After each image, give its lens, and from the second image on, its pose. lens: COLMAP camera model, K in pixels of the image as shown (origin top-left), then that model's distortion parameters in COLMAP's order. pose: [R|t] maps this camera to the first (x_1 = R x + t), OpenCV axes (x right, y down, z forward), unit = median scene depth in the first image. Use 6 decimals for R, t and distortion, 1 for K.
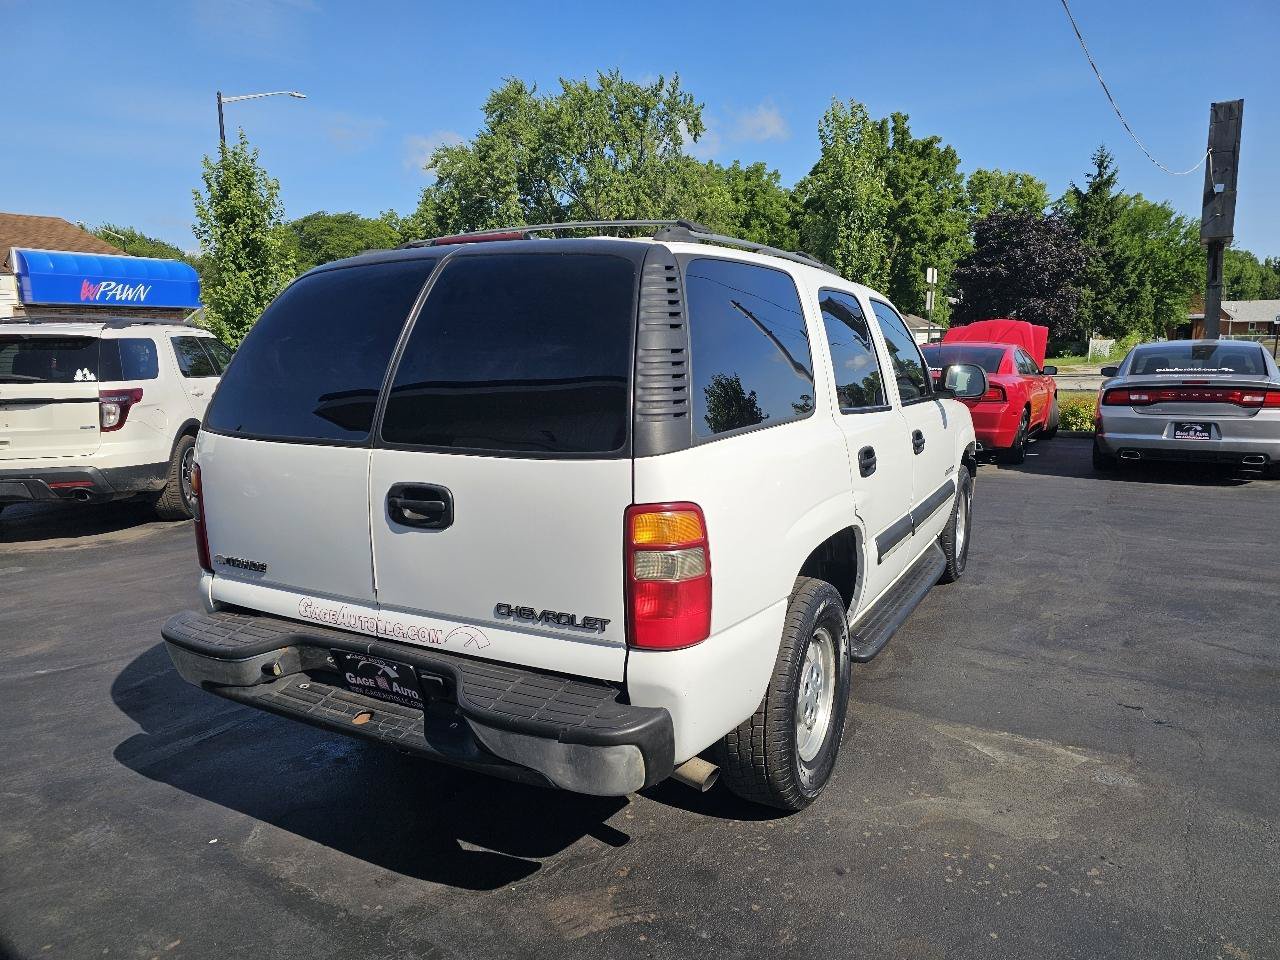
lens RADIAL K [[846.7, 0, 650.4], [0, 846.7, 485.7], [0, 0, 1]] dist [0.086718, -0.091659]
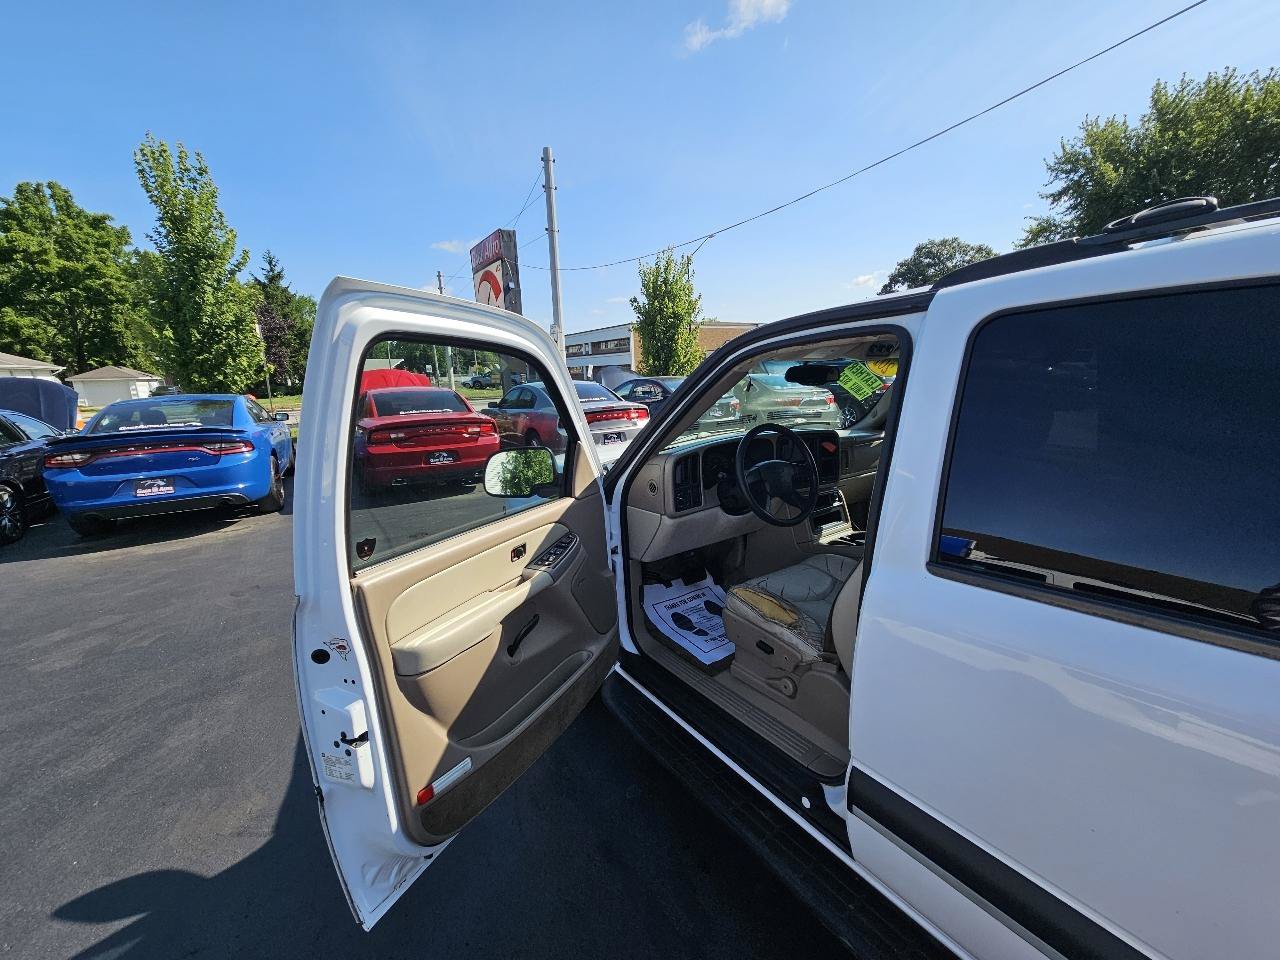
lens RADIAL K [[517.5, 0, 640.6], [0, 517.5, 484.0], [0, 0, 1]] dist [0.006084, -0.000215]
pose [[0.452658, -0.199346, 0.869115, -0.404954], [0.177407, 0.975338, 0.131312, -0.211214], [-0.873858, 0.094747, 0.476860, 1.107743]]
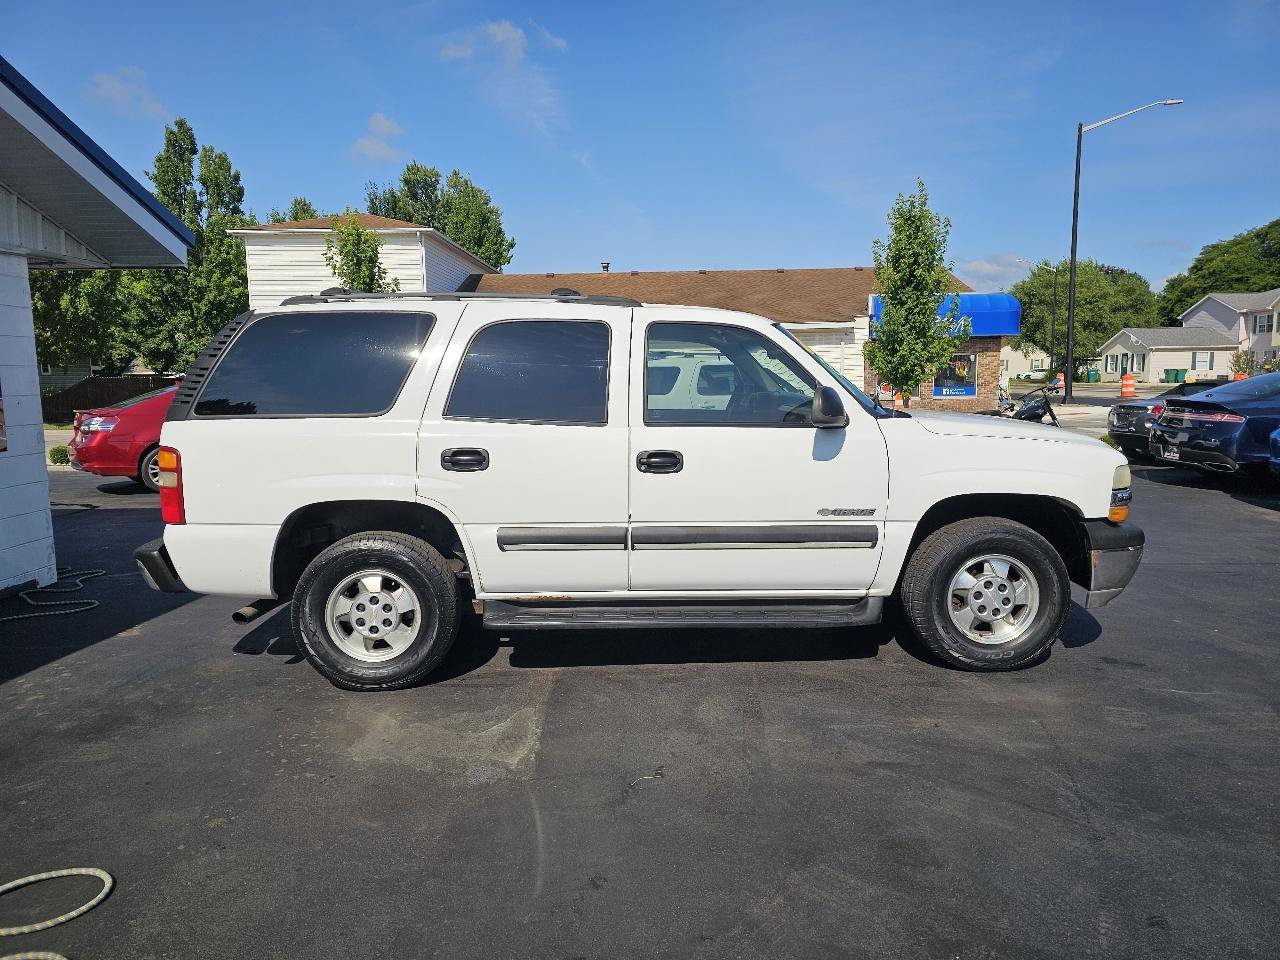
lens RADIAL K [[854.9, 0, 636.6], [0, 854.9, 484.3], [0, 0, 1]] dist [0.053561, -0.043782]
pose [[0.509215, 0.109398, -0.853658, 1.107859], [-0.135140, 0.989748, 0.046226, -0.064825], [0.849963, 0.091825, 0.518778, 0.432030]]
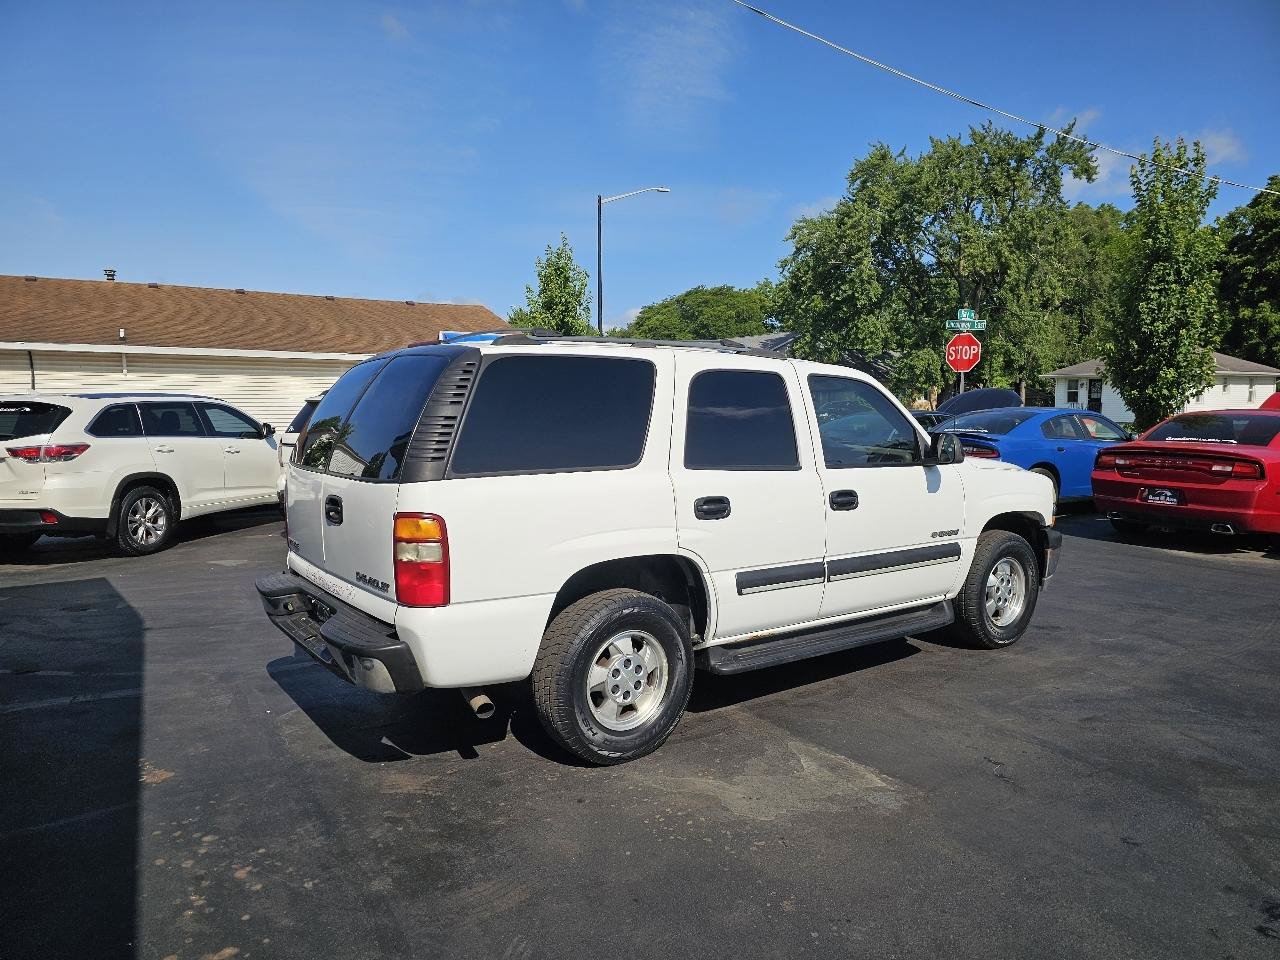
lens RADIAL K [[848.5, 0, 631.7], [0, 848.5, 504.2], [0, 0, 1]] dist [0.072225, -0.069802]
pose [[0.900702, 0.058100, -0.430535, 0.518944], [-0.078933, 0.996408, -0.030669, 0.009919], [0.427206, 0.061607, 0.902053, -0.131358]]
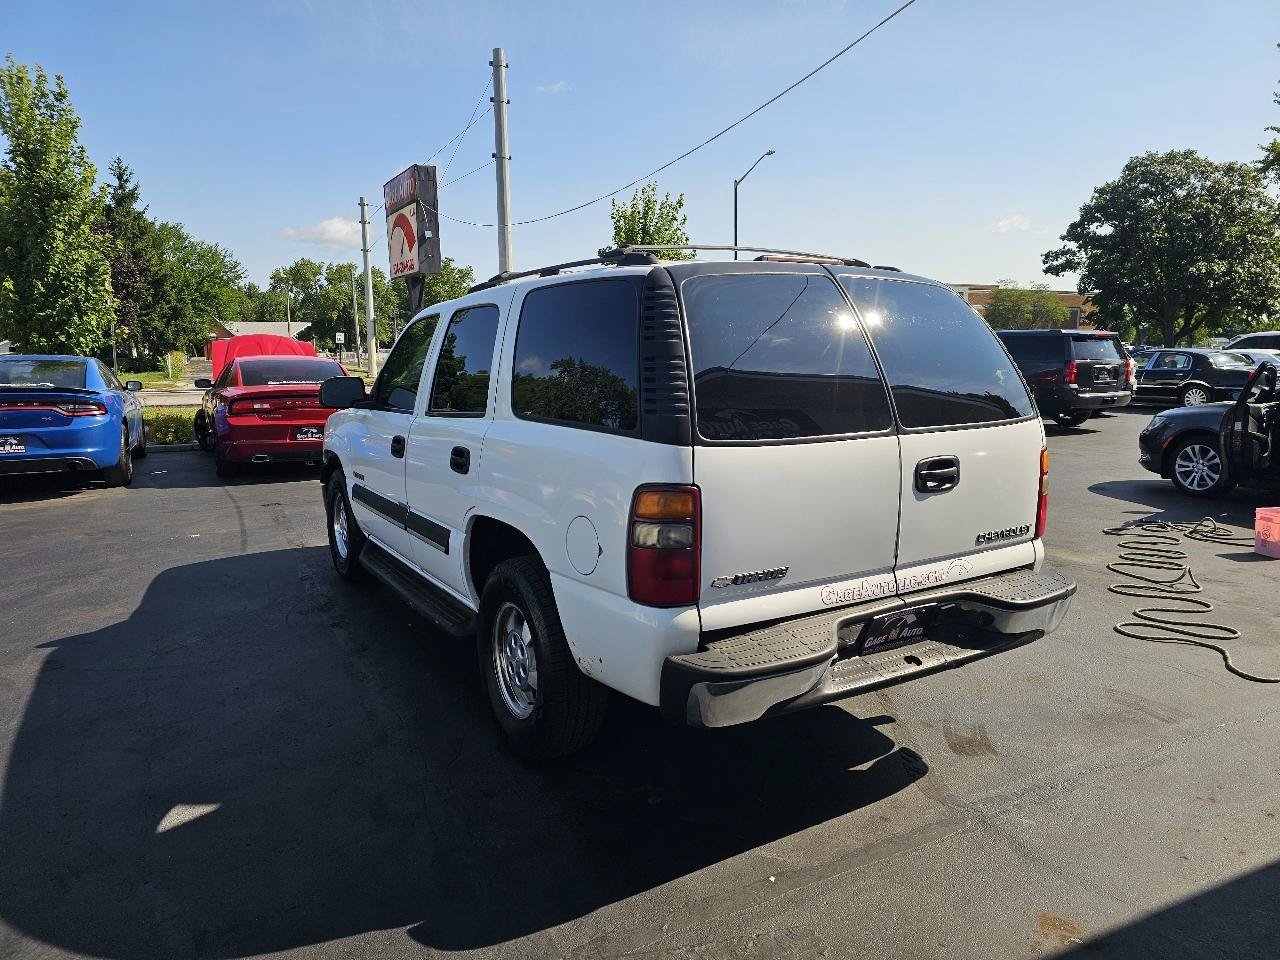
lens RADIAL K [[849.6, 0, 640.0], [0, 849.6, 480.0], [0, 0, 1]] dist [0.061828, -0.044215]
pose [[0.505219, -0.125008, 0.853889, -0.865344], [0.146548, 0.987510, 0.057862, -0.059019], [-0.850457, 0.095903, 0.517229, 0.389797]]
